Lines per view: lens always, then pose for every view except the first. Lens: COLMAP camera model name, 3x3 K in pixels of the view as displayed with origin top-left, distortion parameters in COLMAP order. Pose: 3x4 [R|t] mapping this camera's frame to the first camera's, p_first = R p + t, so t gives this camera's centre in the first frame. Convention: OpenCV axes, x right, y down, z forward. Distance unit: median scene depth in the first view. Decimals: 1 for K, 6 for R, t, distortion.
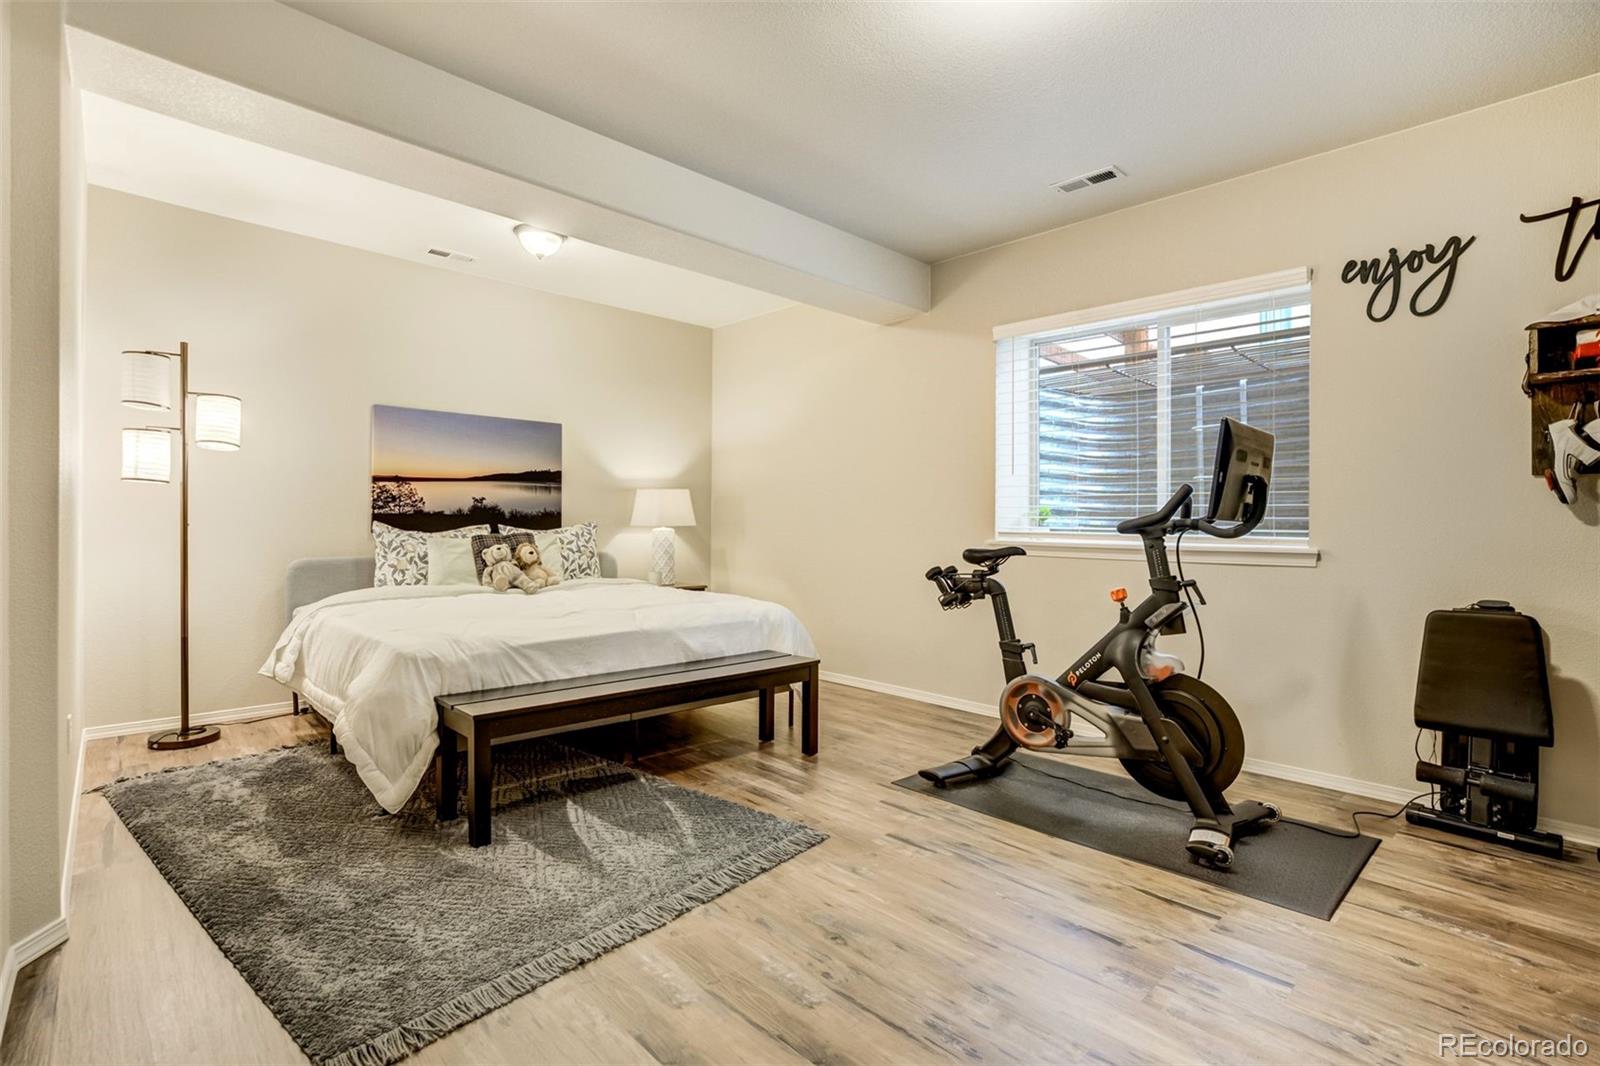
lens RADIAL K [[759.7, 0, 783.1], [0, 759.7, 531.2], [0, 0, 1]] dist [0.001322, 0.001319]
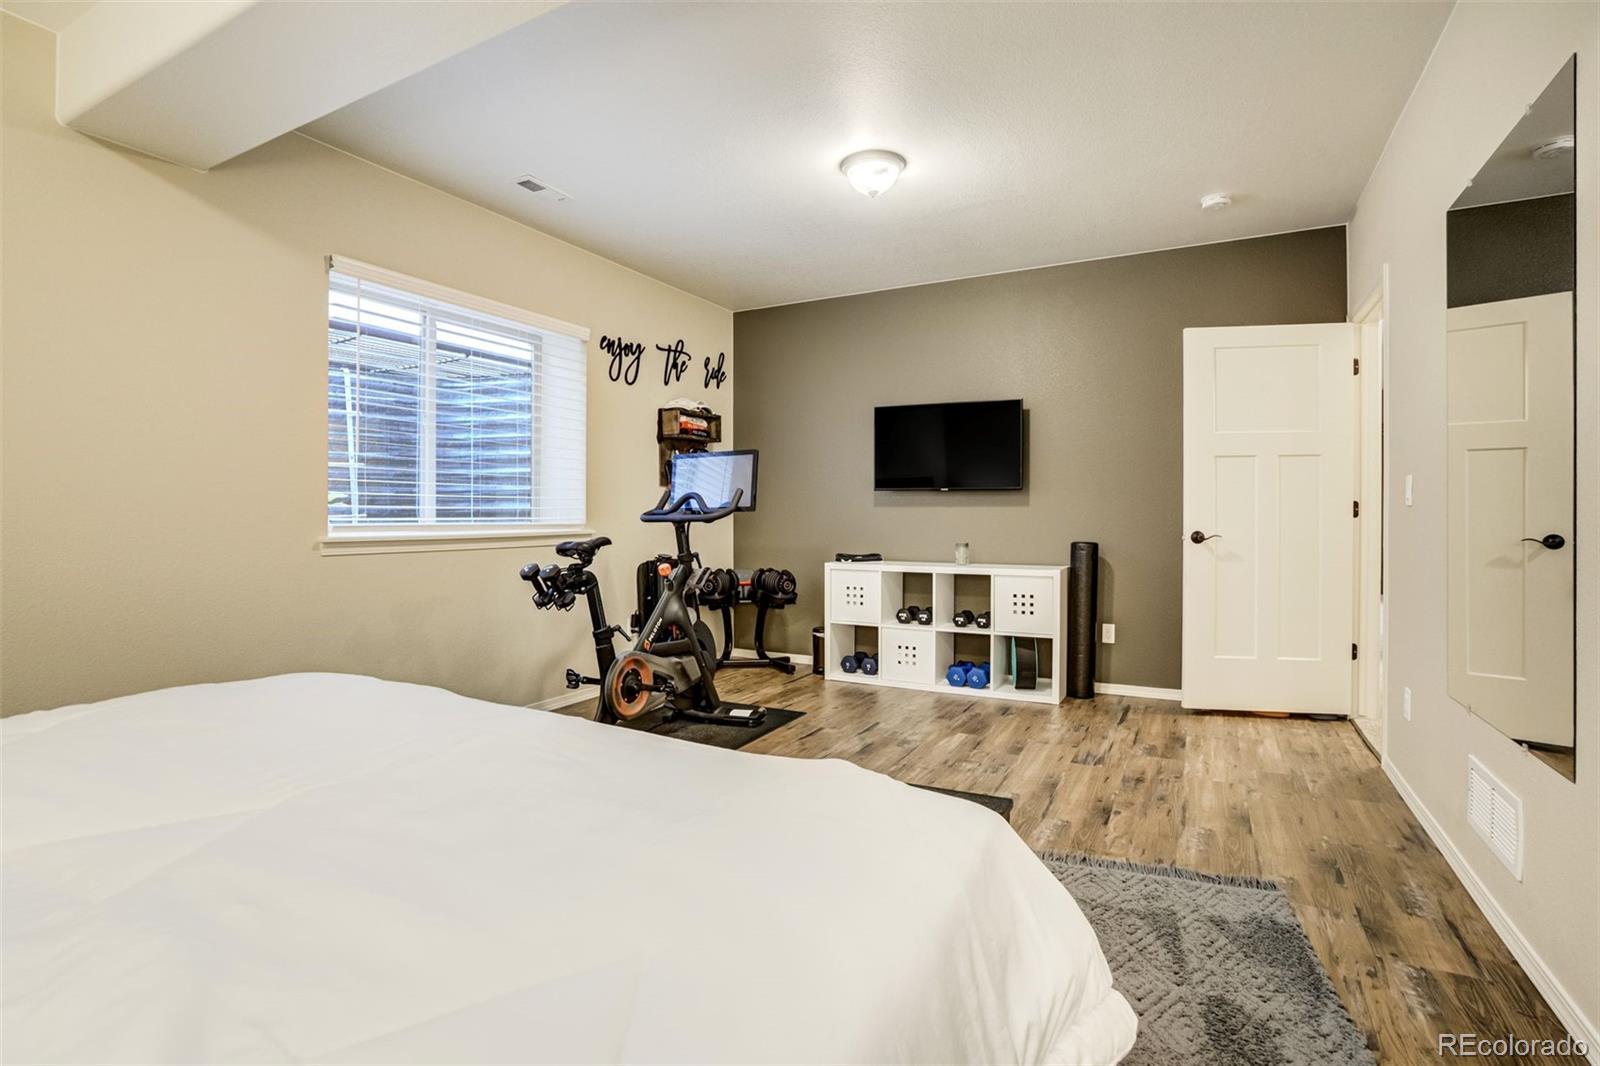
lens RADIAL K [[792.0, 0, 791.9], [0, 792.0, 522.7], [0, 0, 1]] dist [-0.032933, 0.019244]
pose [[-0.310405, -0.019283, 0.950409, -0.835779], [0.005525, 0.999741, 0.022089, -0.022383], [-0.950588, 0.012108, -0.310218, 1.133759]]
